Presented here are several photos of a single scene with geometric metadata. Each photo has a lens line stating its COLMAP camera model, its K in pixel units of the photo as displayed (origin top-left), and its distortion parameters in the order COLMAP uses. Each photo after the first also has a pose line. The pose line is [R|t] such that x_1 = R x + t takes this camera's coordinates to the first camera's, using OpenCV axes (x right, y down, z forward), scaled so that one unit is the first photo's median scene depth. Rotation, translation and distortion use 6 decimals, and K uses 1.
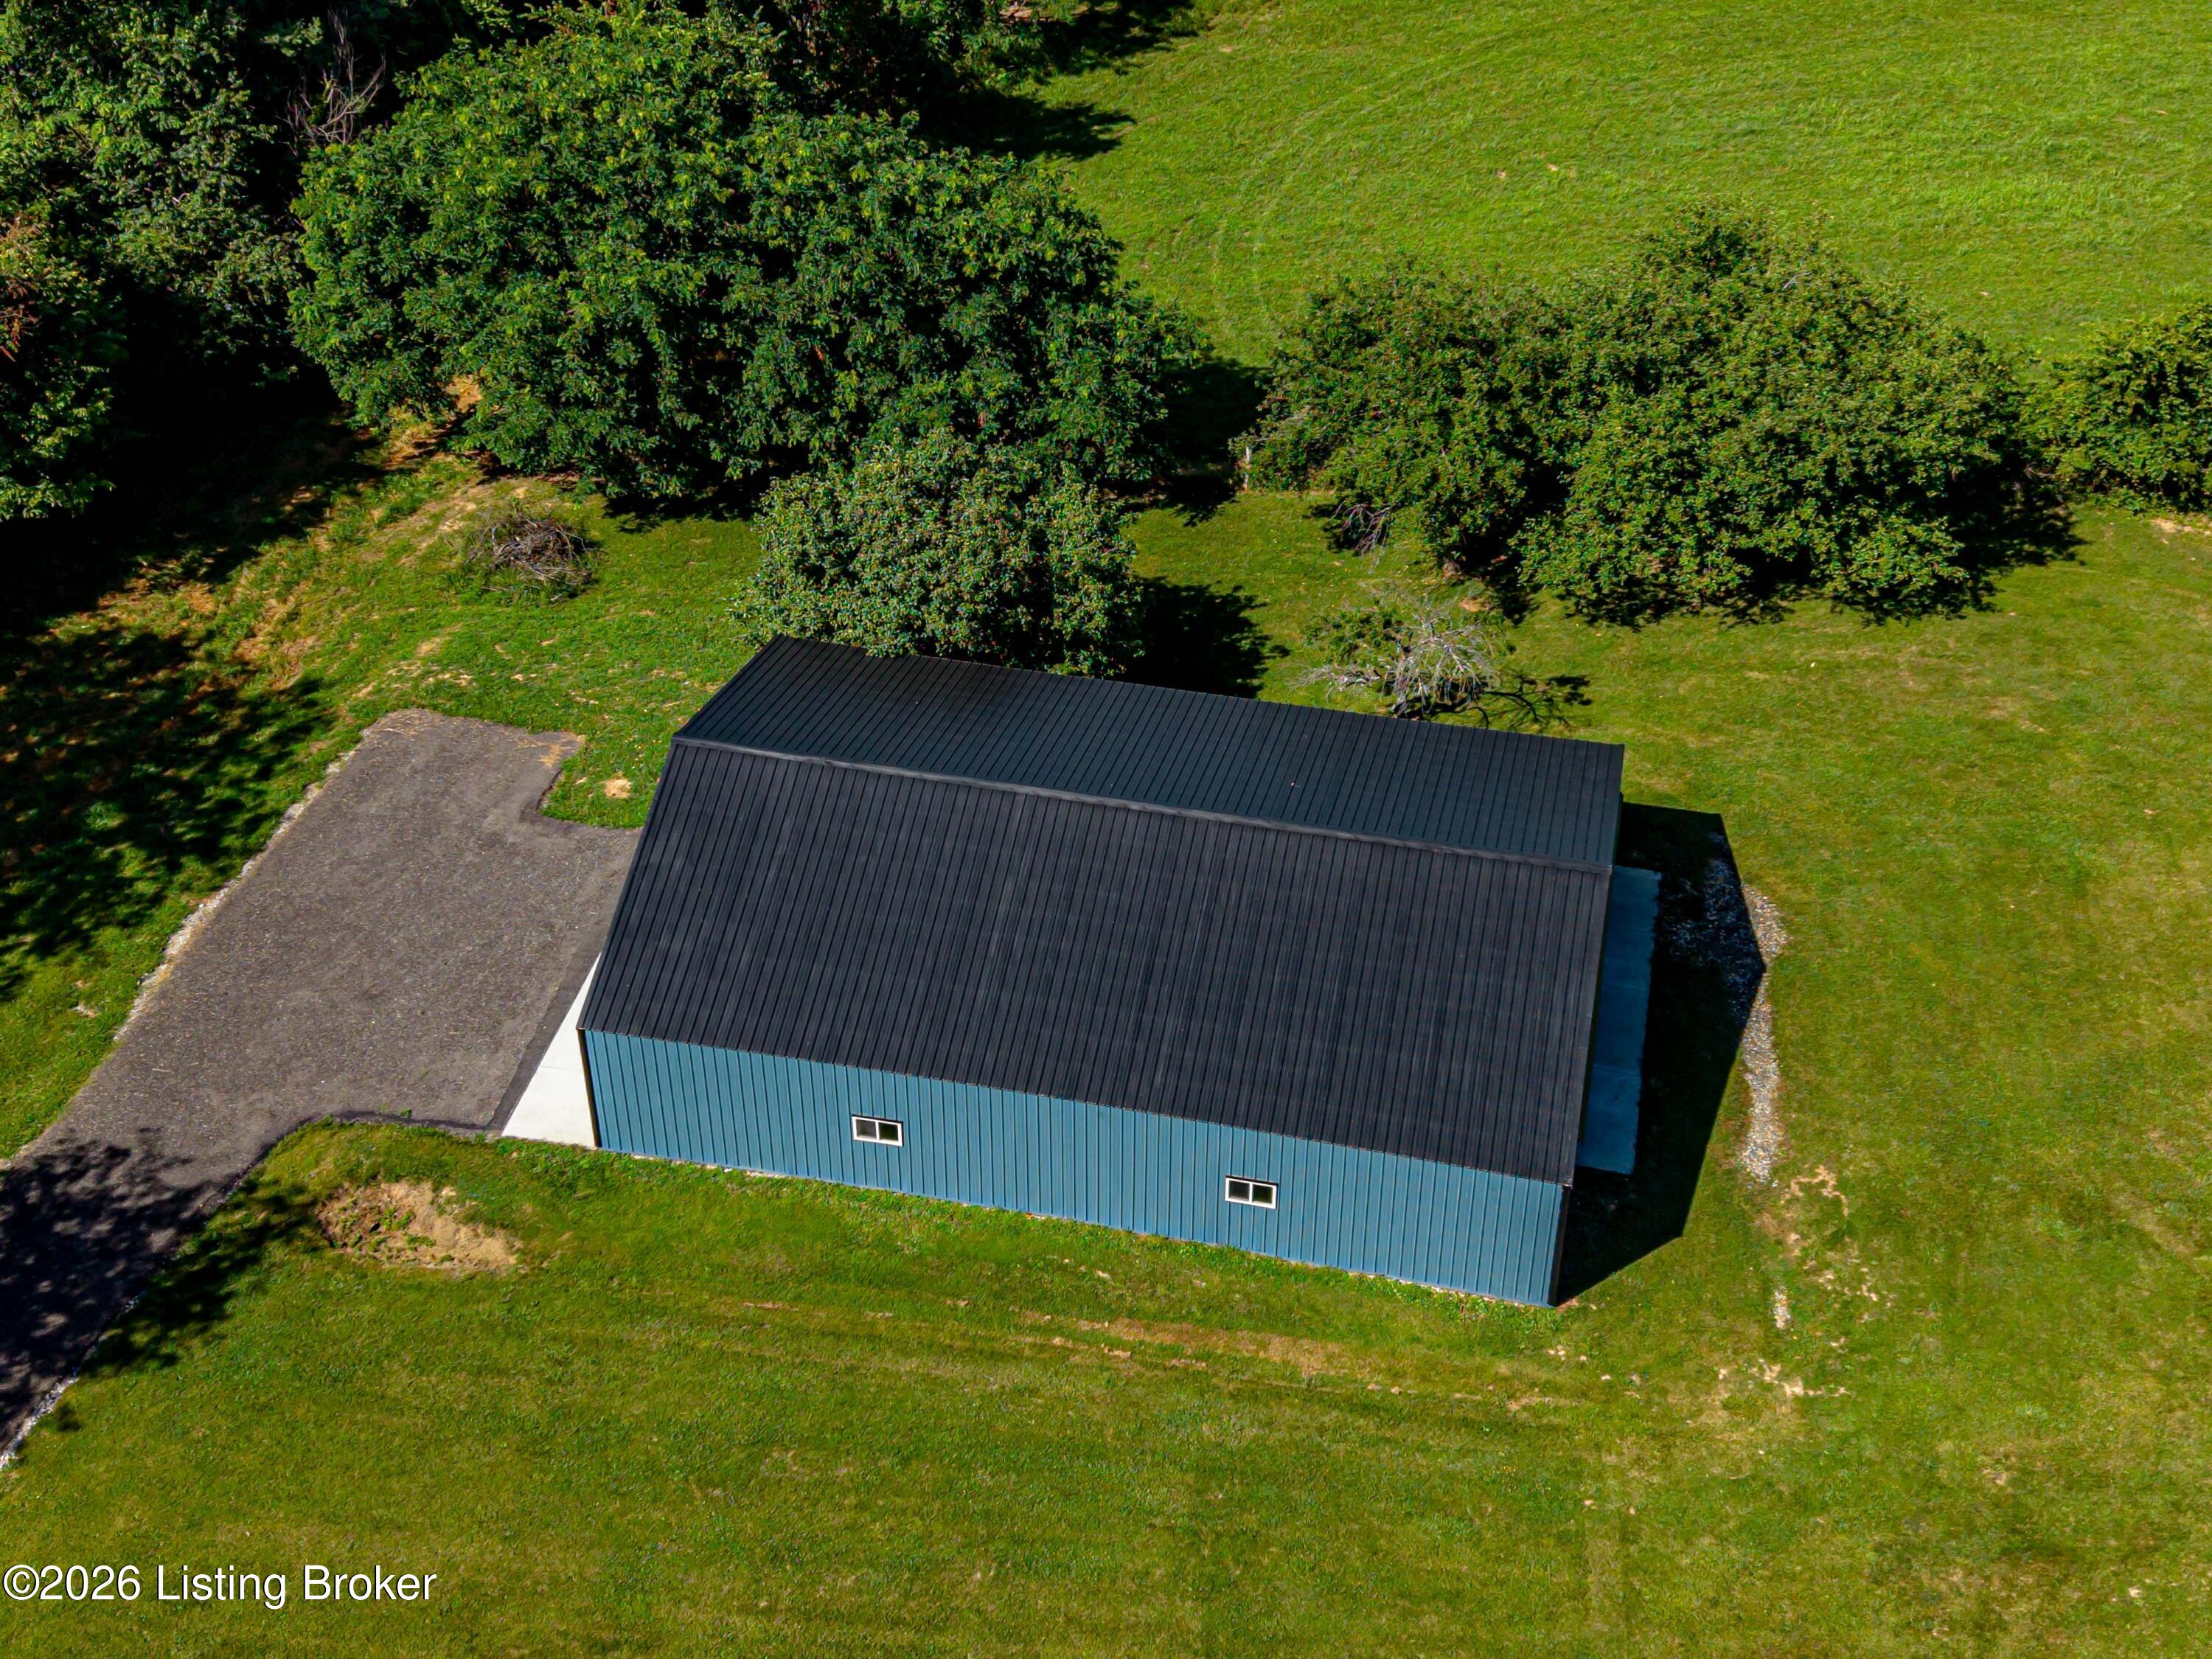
lens RADIAL K [[2802.7, 0, 1107.8], [0, 2802.7, 854.1], [0, 0, 1]] dist [1.005623, -3.637268]
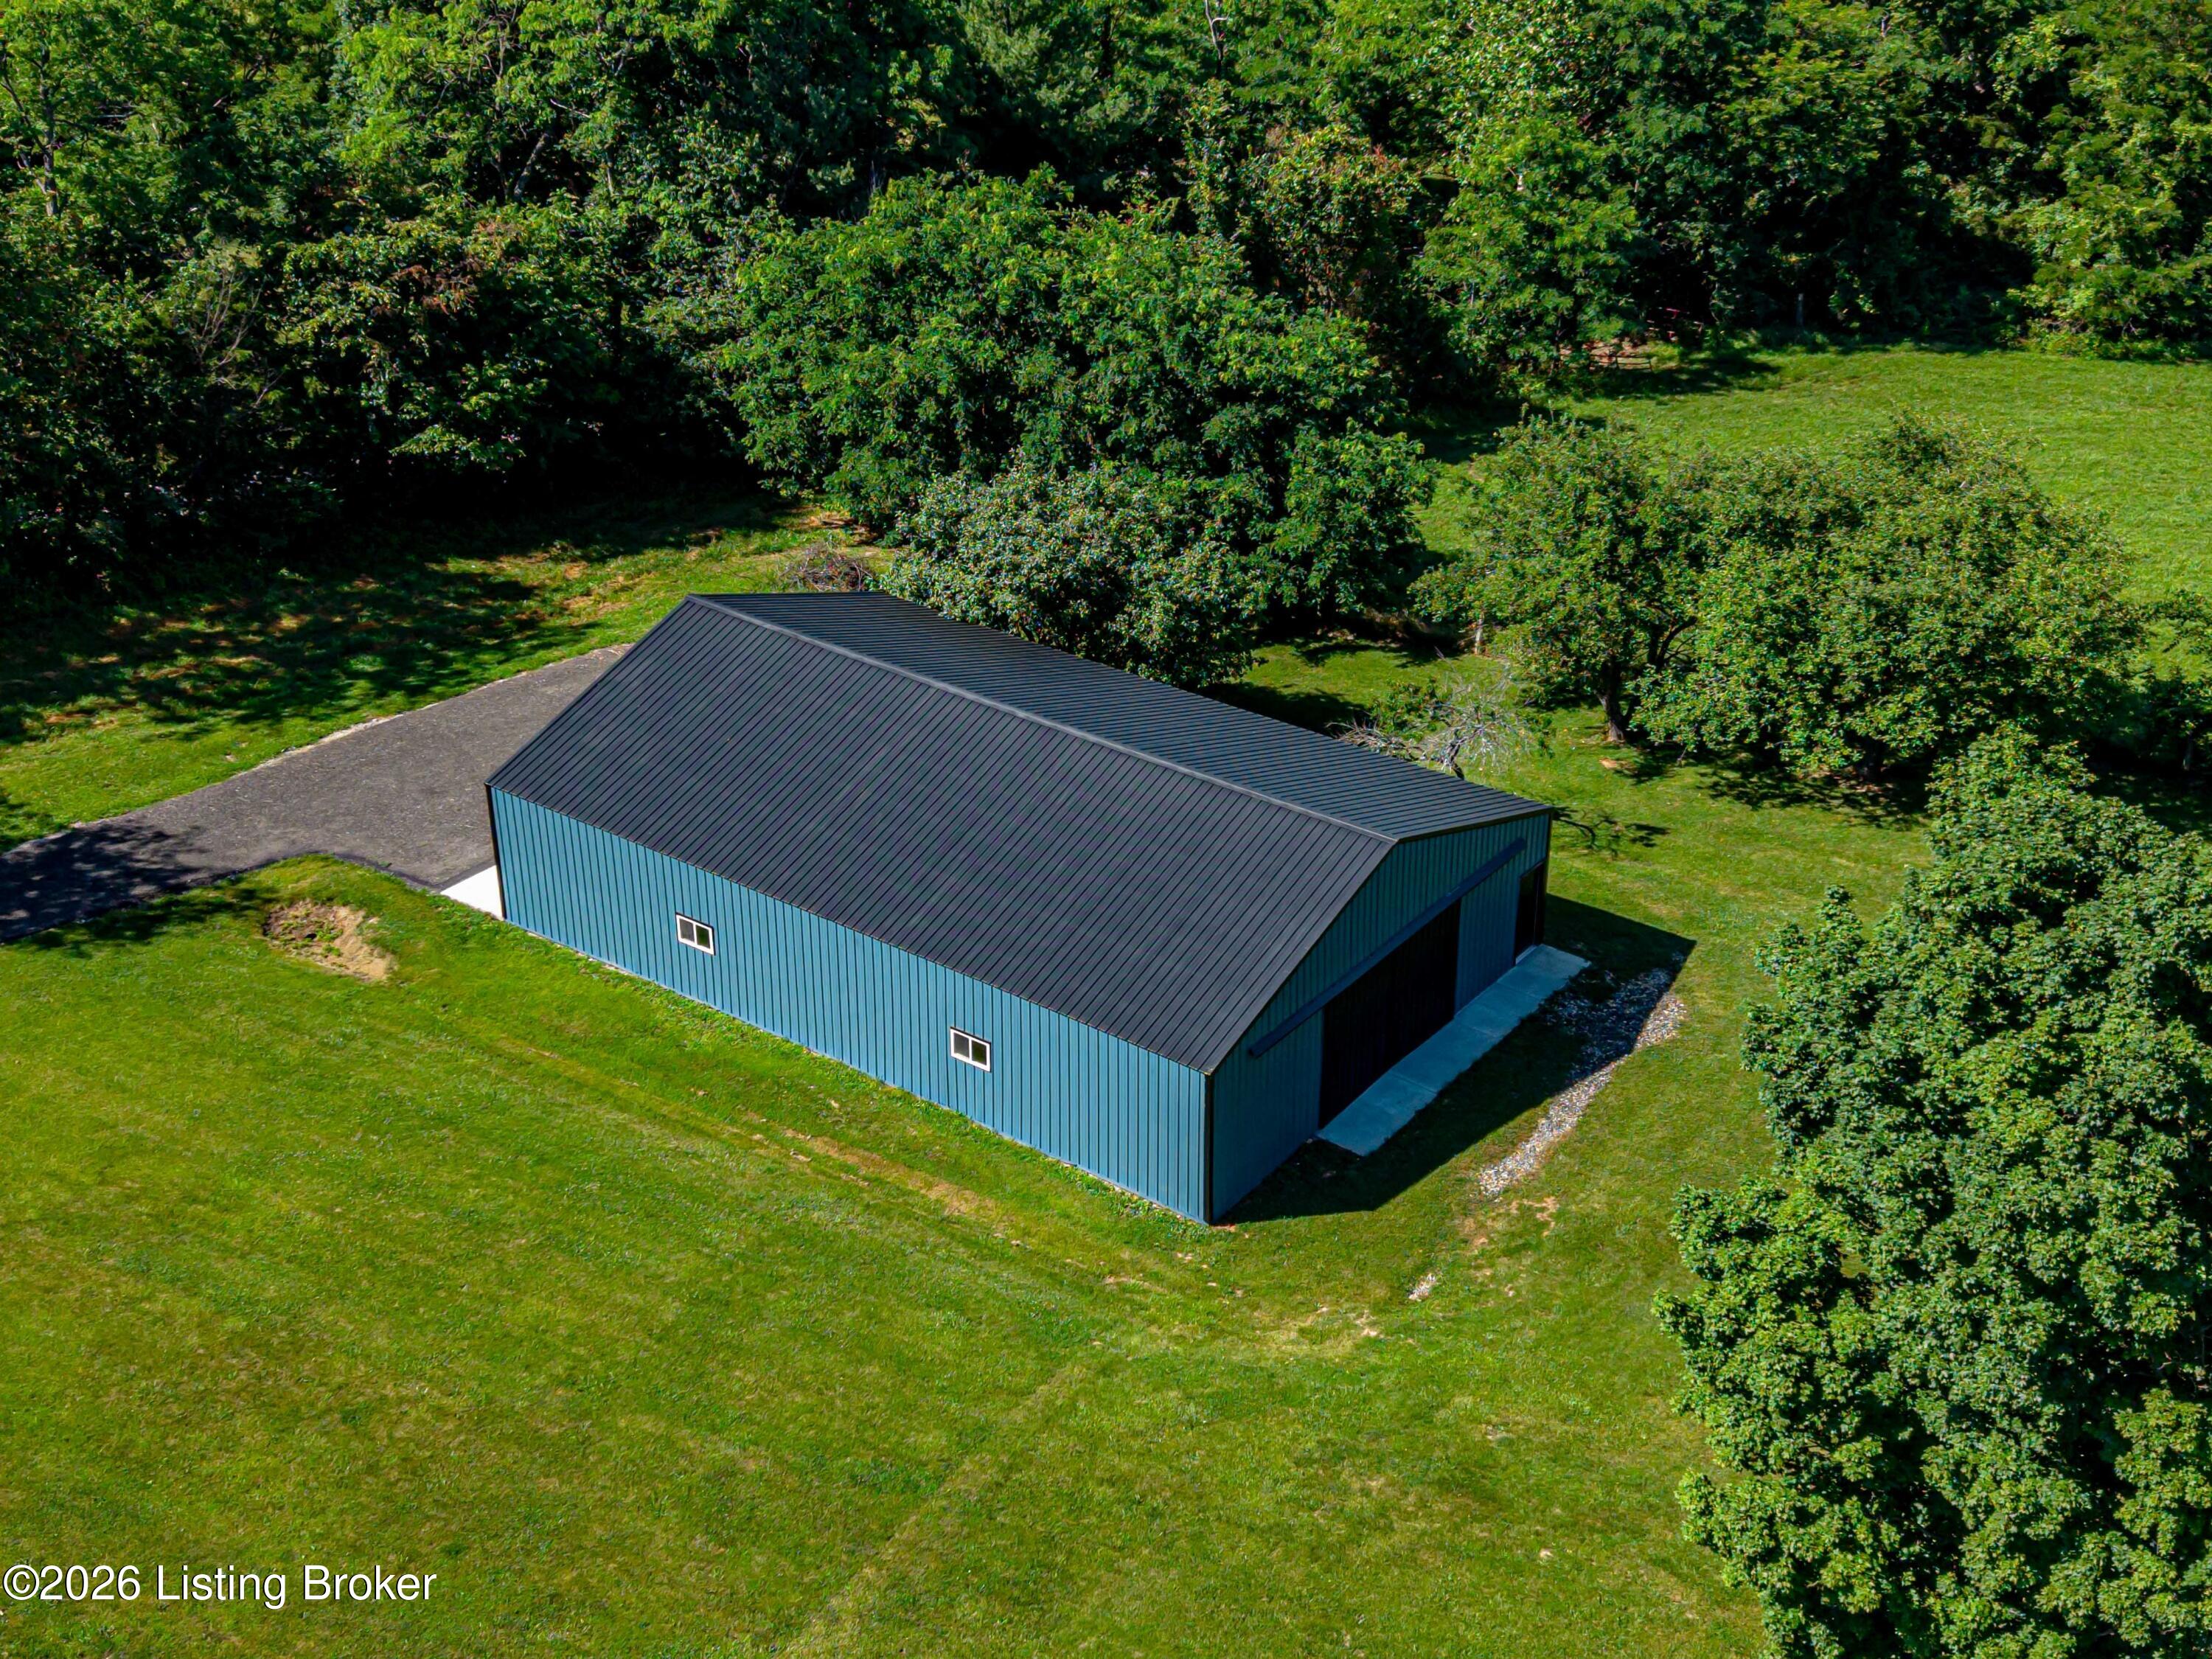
lens RADIAL K [[2802.7, 0, 1107.8], [0, 2802.7, 854.1], [0, 0, 1]] dist [1.005623, -3.637268]
pose [[0.907777, 0.204169, -0.366410, 0.393063], [-0.277947, 0.947023, -0.160915, 0.174377], [0.314145, 0.247918, 0.916433, 0.048465]]
